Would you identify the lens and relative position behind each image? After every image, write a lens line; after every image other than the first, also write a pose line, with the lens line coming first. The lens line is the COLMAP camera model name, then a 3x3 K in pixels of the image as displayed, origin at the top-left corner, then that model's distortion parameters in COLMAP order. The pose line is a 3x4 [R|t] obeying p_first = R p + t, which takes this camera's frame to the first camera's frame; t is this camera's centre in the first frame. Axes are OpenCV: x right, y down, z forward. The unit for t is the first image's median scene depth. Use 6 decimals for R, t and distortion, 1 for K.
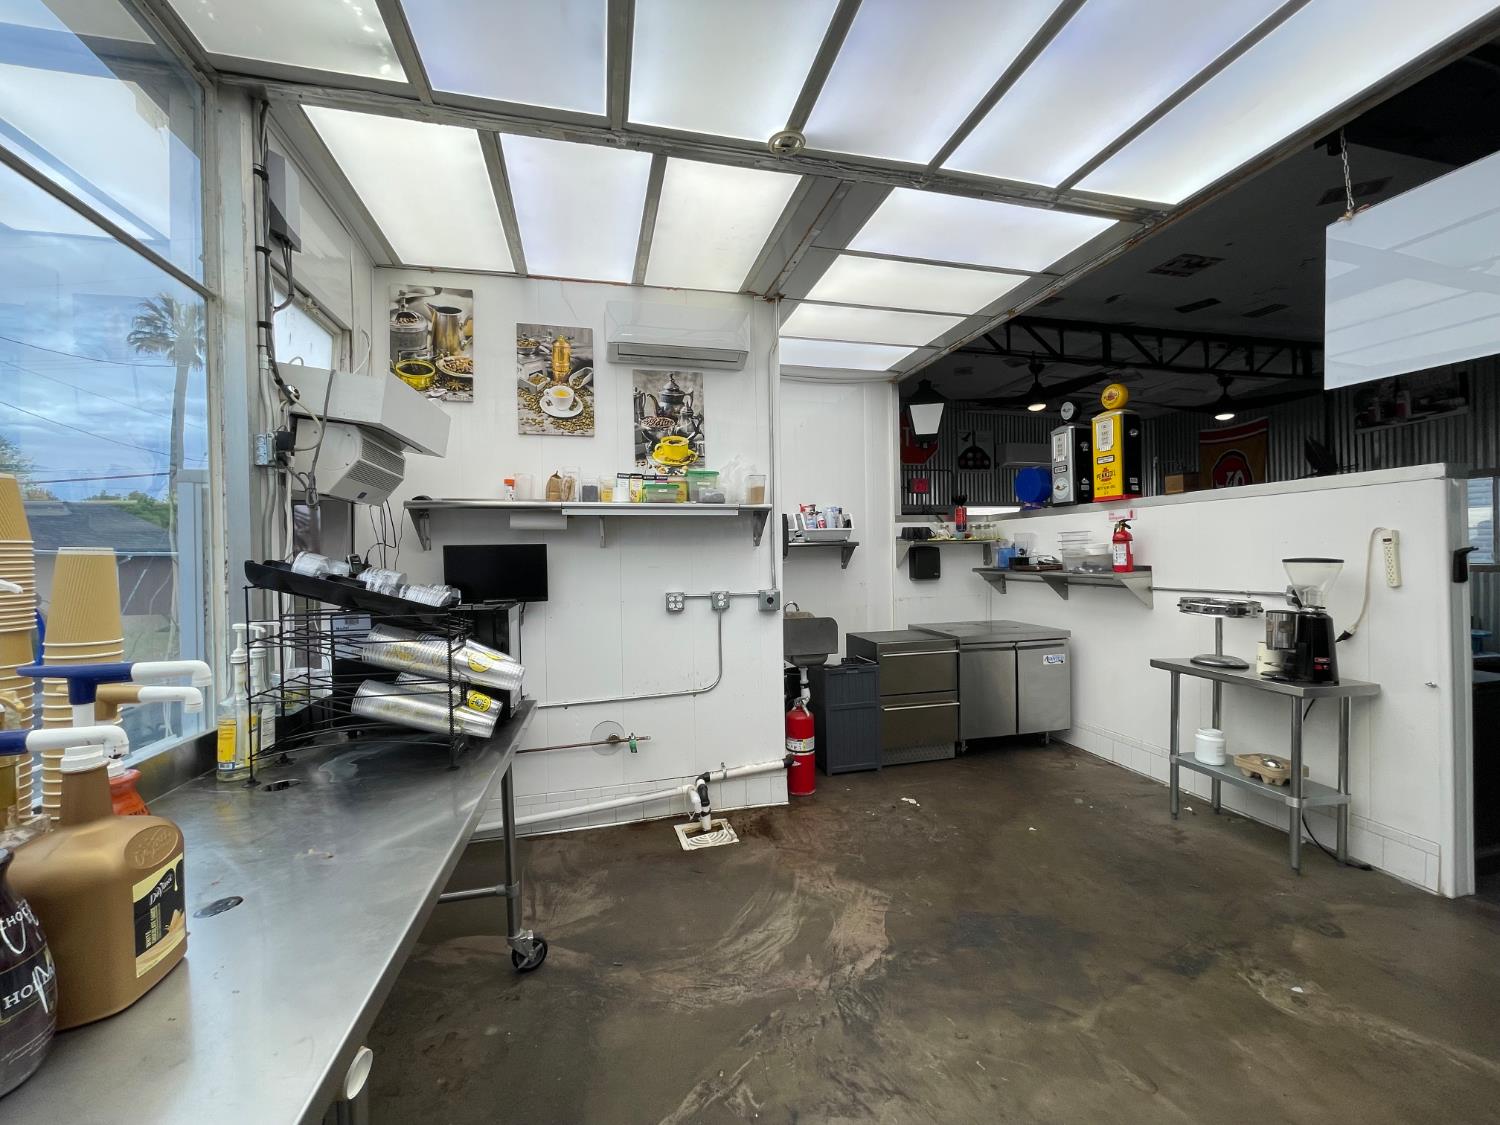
lens RADIAL K [[603.3, 0, 749.0], [0, 603.3, 556.1], [0, 0, 1]] dist [-0.002522, 0.000133]
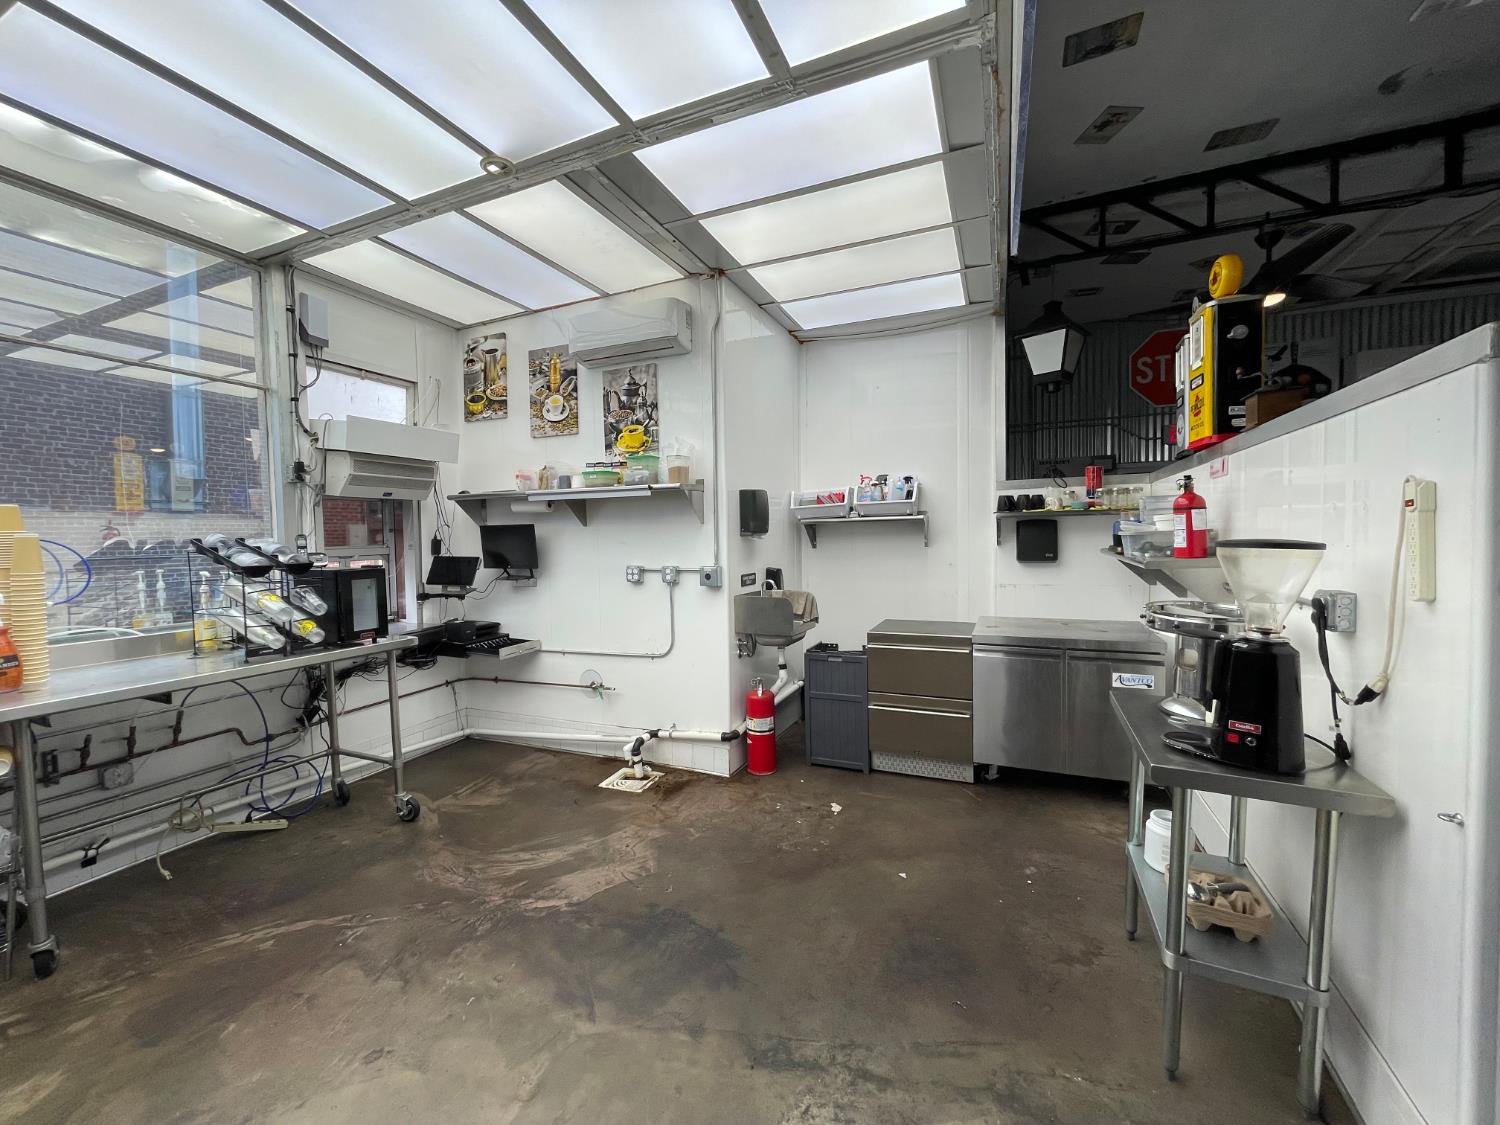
lens RADIAL K [[603.3, 0, 749.0], [0, 603.3, 556.1], [0, 0, 1]] dist [-0.002522, 0.000133]
pose [[0.795319, 0.024291, -0.605705, 0.760328], [0.002757, 0.999042, 0.043685, -0.005950], [0.606185, -0.036414, 0.794489, 0.246929]]
